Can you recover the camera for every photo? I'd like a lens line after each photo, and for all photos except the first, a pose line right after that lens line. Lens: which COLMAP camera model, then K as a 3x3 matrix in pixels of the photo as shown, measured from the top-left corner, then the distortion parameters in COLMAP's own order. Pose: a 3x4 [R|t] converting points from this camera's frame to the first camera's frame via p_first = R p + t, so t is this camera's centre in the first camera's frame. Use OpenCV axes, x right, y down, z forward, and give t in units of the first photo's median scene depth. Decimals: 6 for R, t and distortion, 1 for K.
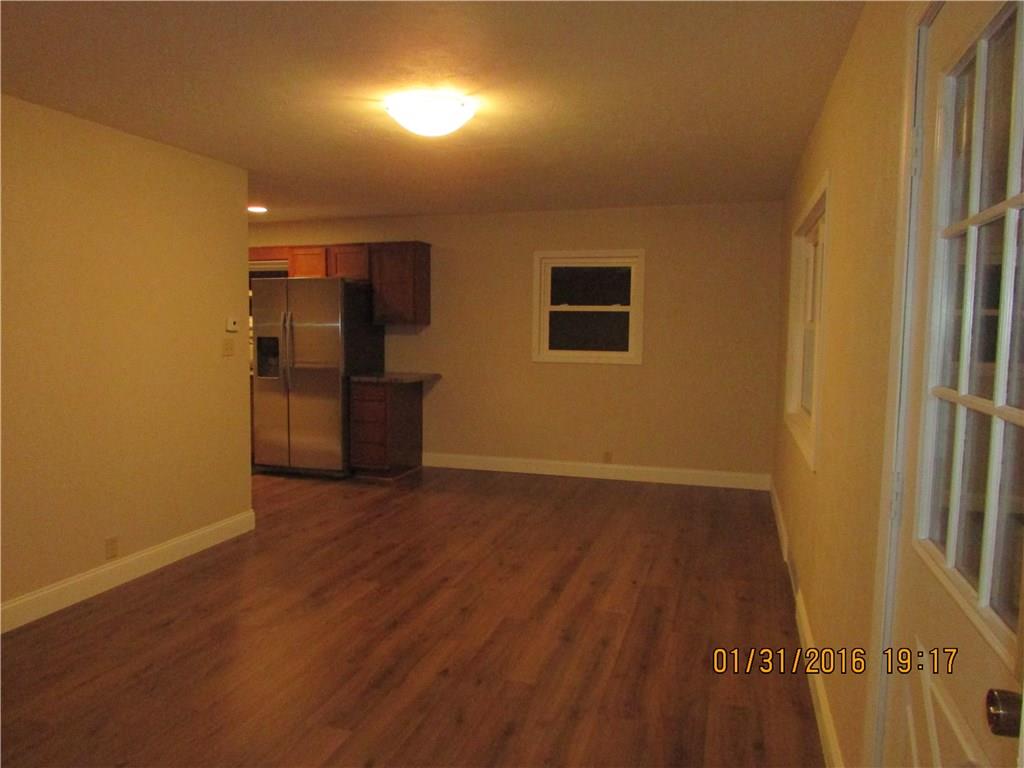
lens RADIAL K [[725.7, 0, 512.0], [0, 725.7, 384.0], [0, 0, 1]] dist [-0.047635, 0.023783]
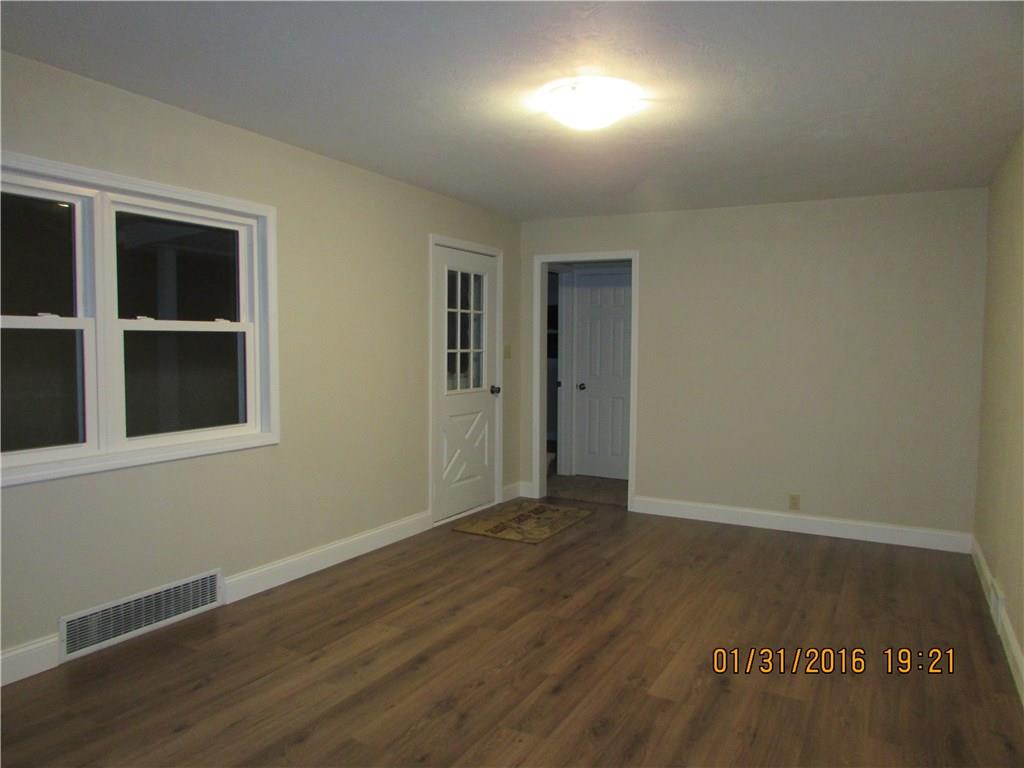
lens RADIAL K [[725.7, 0, 512.0], [0, 725.7, 384.0], [0, 0, 1]] dist [-0.047635, 0.023783]
pose [[-0.980433, -0.037938, 0.193161, -0.198643], [-0.010530, 0.989956, 0.140986, -0.144444], [-0.196569, 0.136194, -0.970985, 1.882476]]
